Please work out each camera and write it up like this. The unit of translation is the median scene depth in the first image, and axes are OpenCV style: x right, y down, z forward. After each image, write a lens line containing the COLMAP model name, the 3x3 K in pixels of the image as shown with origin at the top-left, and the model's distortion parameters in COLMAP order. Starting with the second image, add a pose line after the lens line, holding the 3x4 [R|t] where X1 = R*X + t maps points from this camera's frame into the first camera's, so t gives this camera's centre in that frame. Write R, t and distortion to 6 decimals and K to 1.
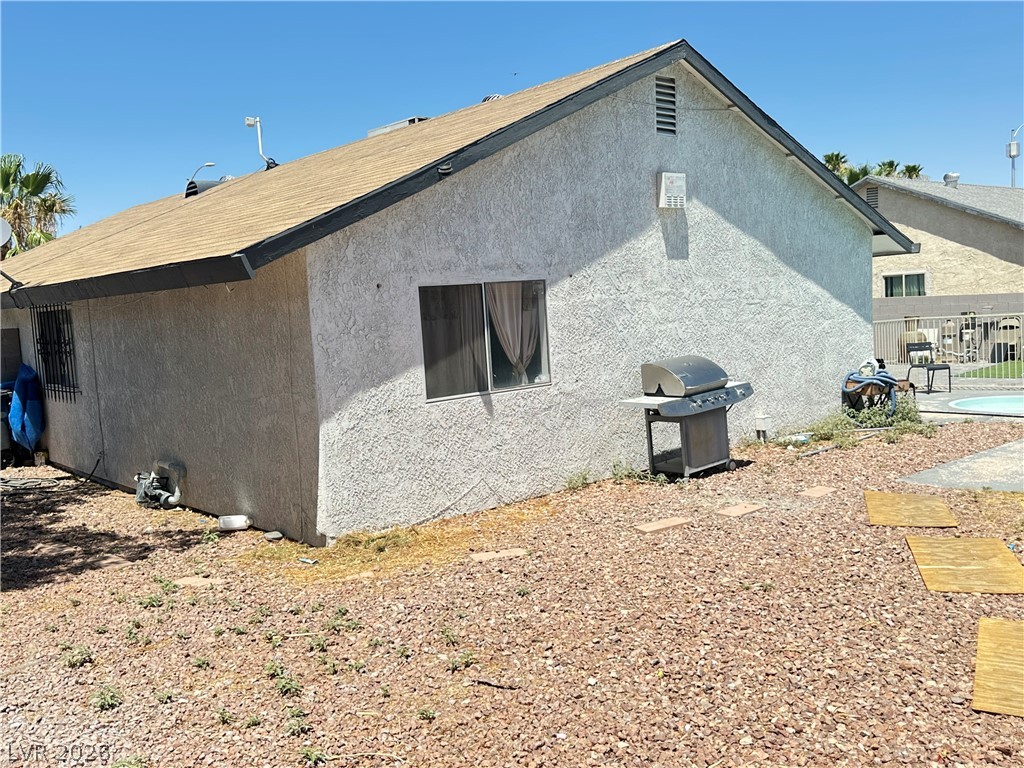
lens RADIAL K [[915.0, 0, 512.4], [0, 915.0, 384.8], [0, 0, 1]] dist [0.126370, -0.223231]
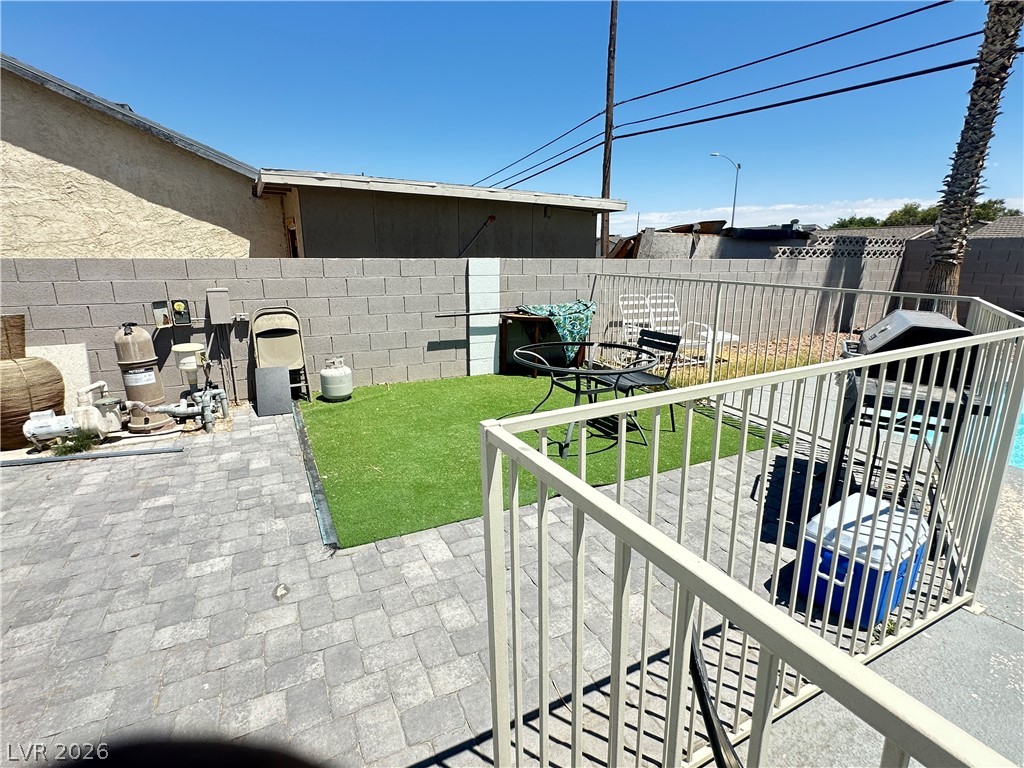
lens RADIAL K [[505.7, 0, 514.4], [0, 505.7, 389.1], [0, 0, 1]] dist [-0.007814, 0.003133]
pose [[0.252394, -0.183945, 0.949980, 0.631487], [0.058949, 0.982864, 0.174651, -0.144335], [-0.965827, 0.011920, 0.258912, 1.636772]]
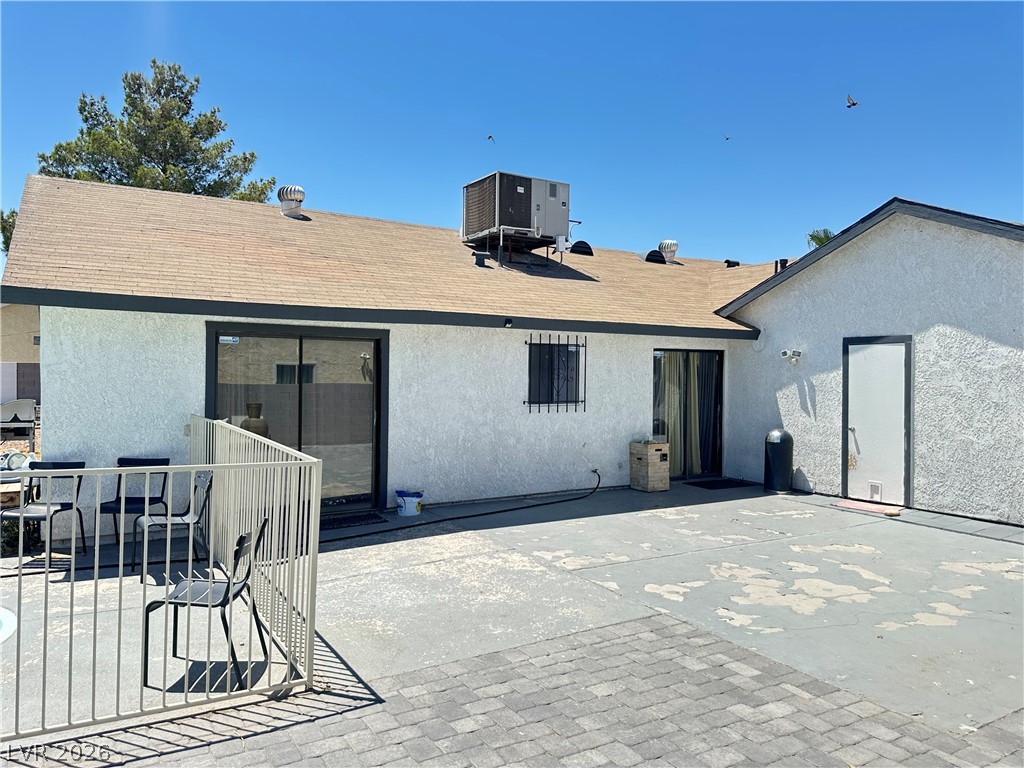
lens RADIAL K [[721.5, 0, 507.2], [0, 721.5, 383.1], [0, 0, 1]] dist [0.062876, -0.091397]
pose [[-0.187686, 0.076958, -0.979210, 1.091271], [-0.080402, 0.992377, 0.093403, -0.209388], [0.978933, 0.096261, -0.180067, 1.837183]]
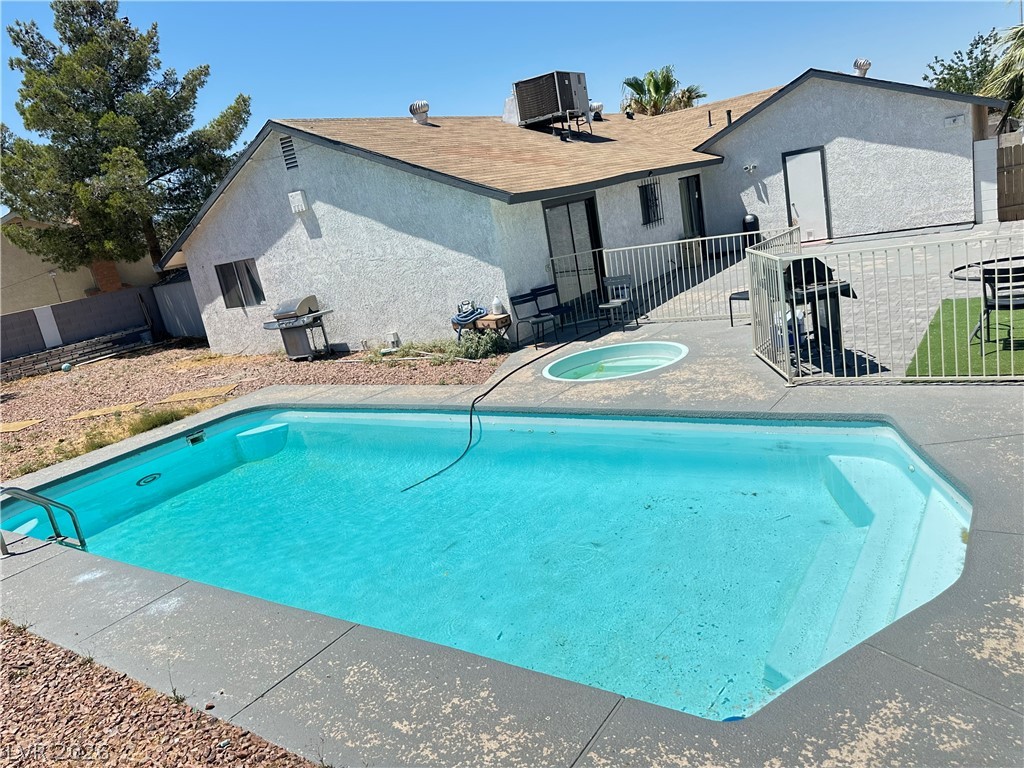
lens RADIAL K [[721.5, 0, 509.2], [0, 721.5, 390.7], [0, 0, 1]] dist [0.062876, -0.091397]
pose [[0.248751, 0.262670, -0.932270, 1.641063], [0.081705, 0.953403, 0.290426, -0.232275], [0.965115, -0.148415, 0.215698, 1.014323]]
